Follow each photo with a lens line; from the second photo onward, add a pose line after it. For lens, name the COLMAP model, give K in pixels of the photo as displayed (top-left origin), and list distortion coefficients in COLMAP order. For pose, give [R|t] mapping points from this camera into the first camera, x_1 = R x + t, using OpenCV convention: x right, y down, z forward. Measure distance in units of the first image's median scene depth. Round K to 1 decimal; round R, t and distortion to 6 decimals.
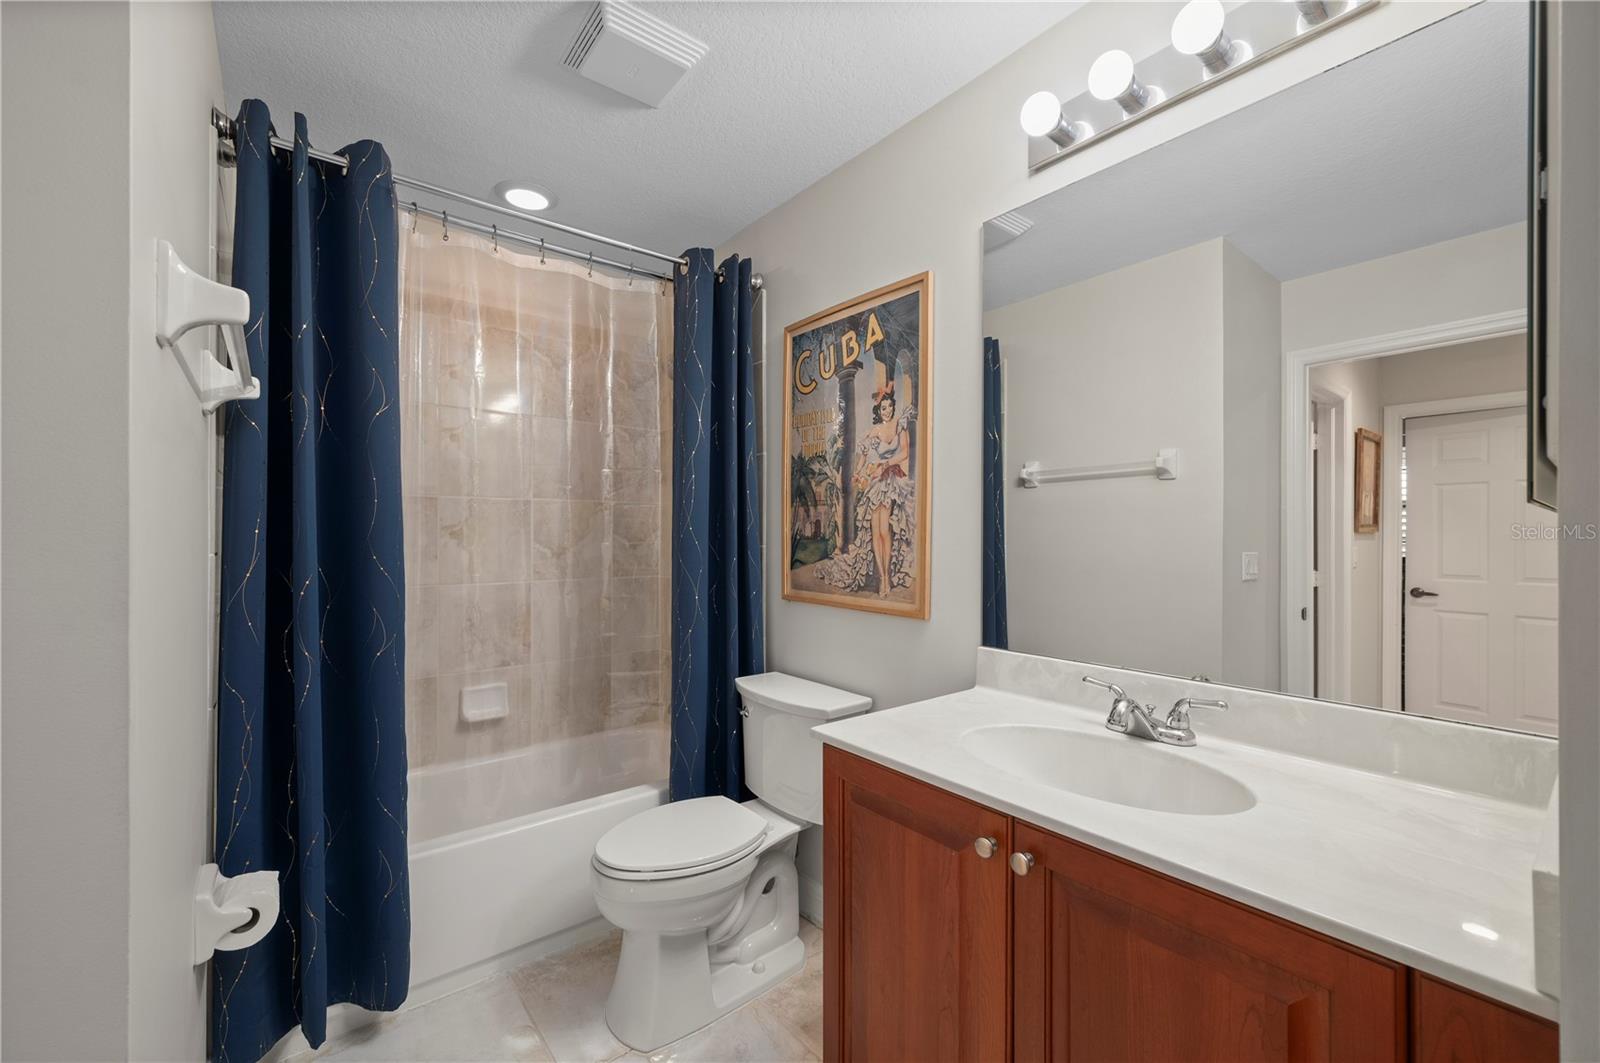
lens RADIAL K [[631.5, 0, 811.7], [0, 631.5, 535.9], [0, 0, 1]] dist [-0.000247, 0.000066]
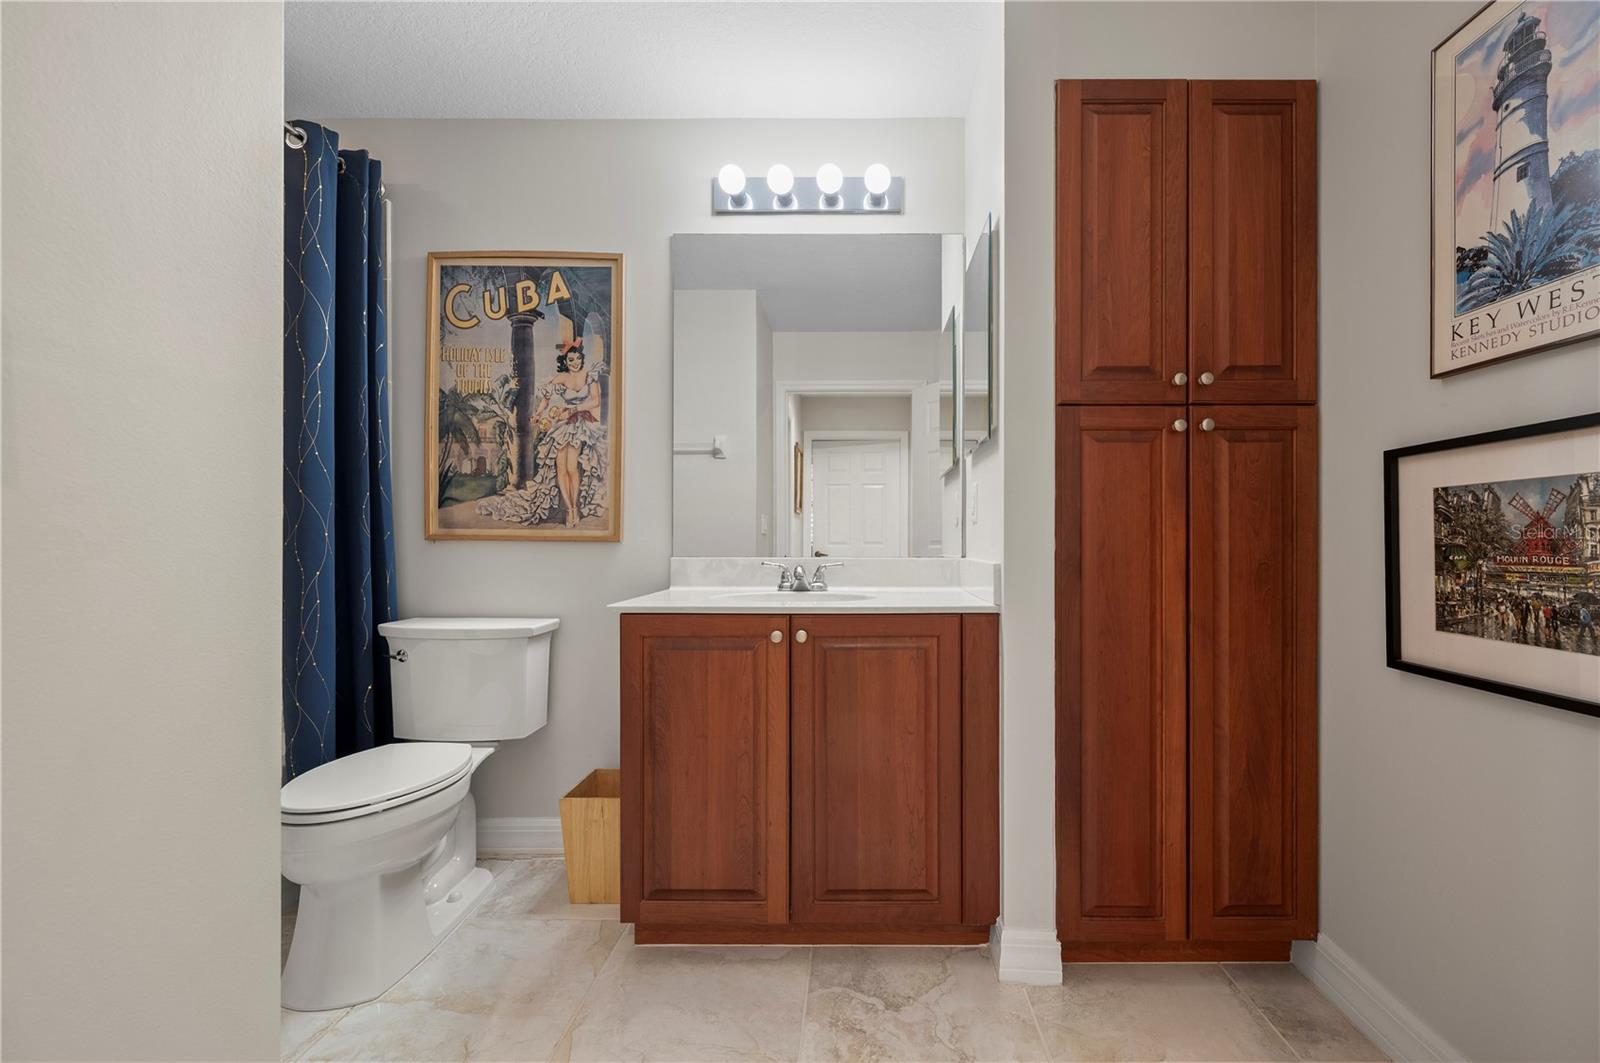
lens RADIAL K [[631.5, 0, 841.4], [0, 631.5, 539.7], [0, 0, 1]] dist [-0.000247, 0.000066]
pose [[0.649282, -0.003759, 0.760539, -0.409522], [-0.000495, 0.999985, 0.005365, 0.107793], [-0.760548, -0.003859, 0.649270, -0.095941]]
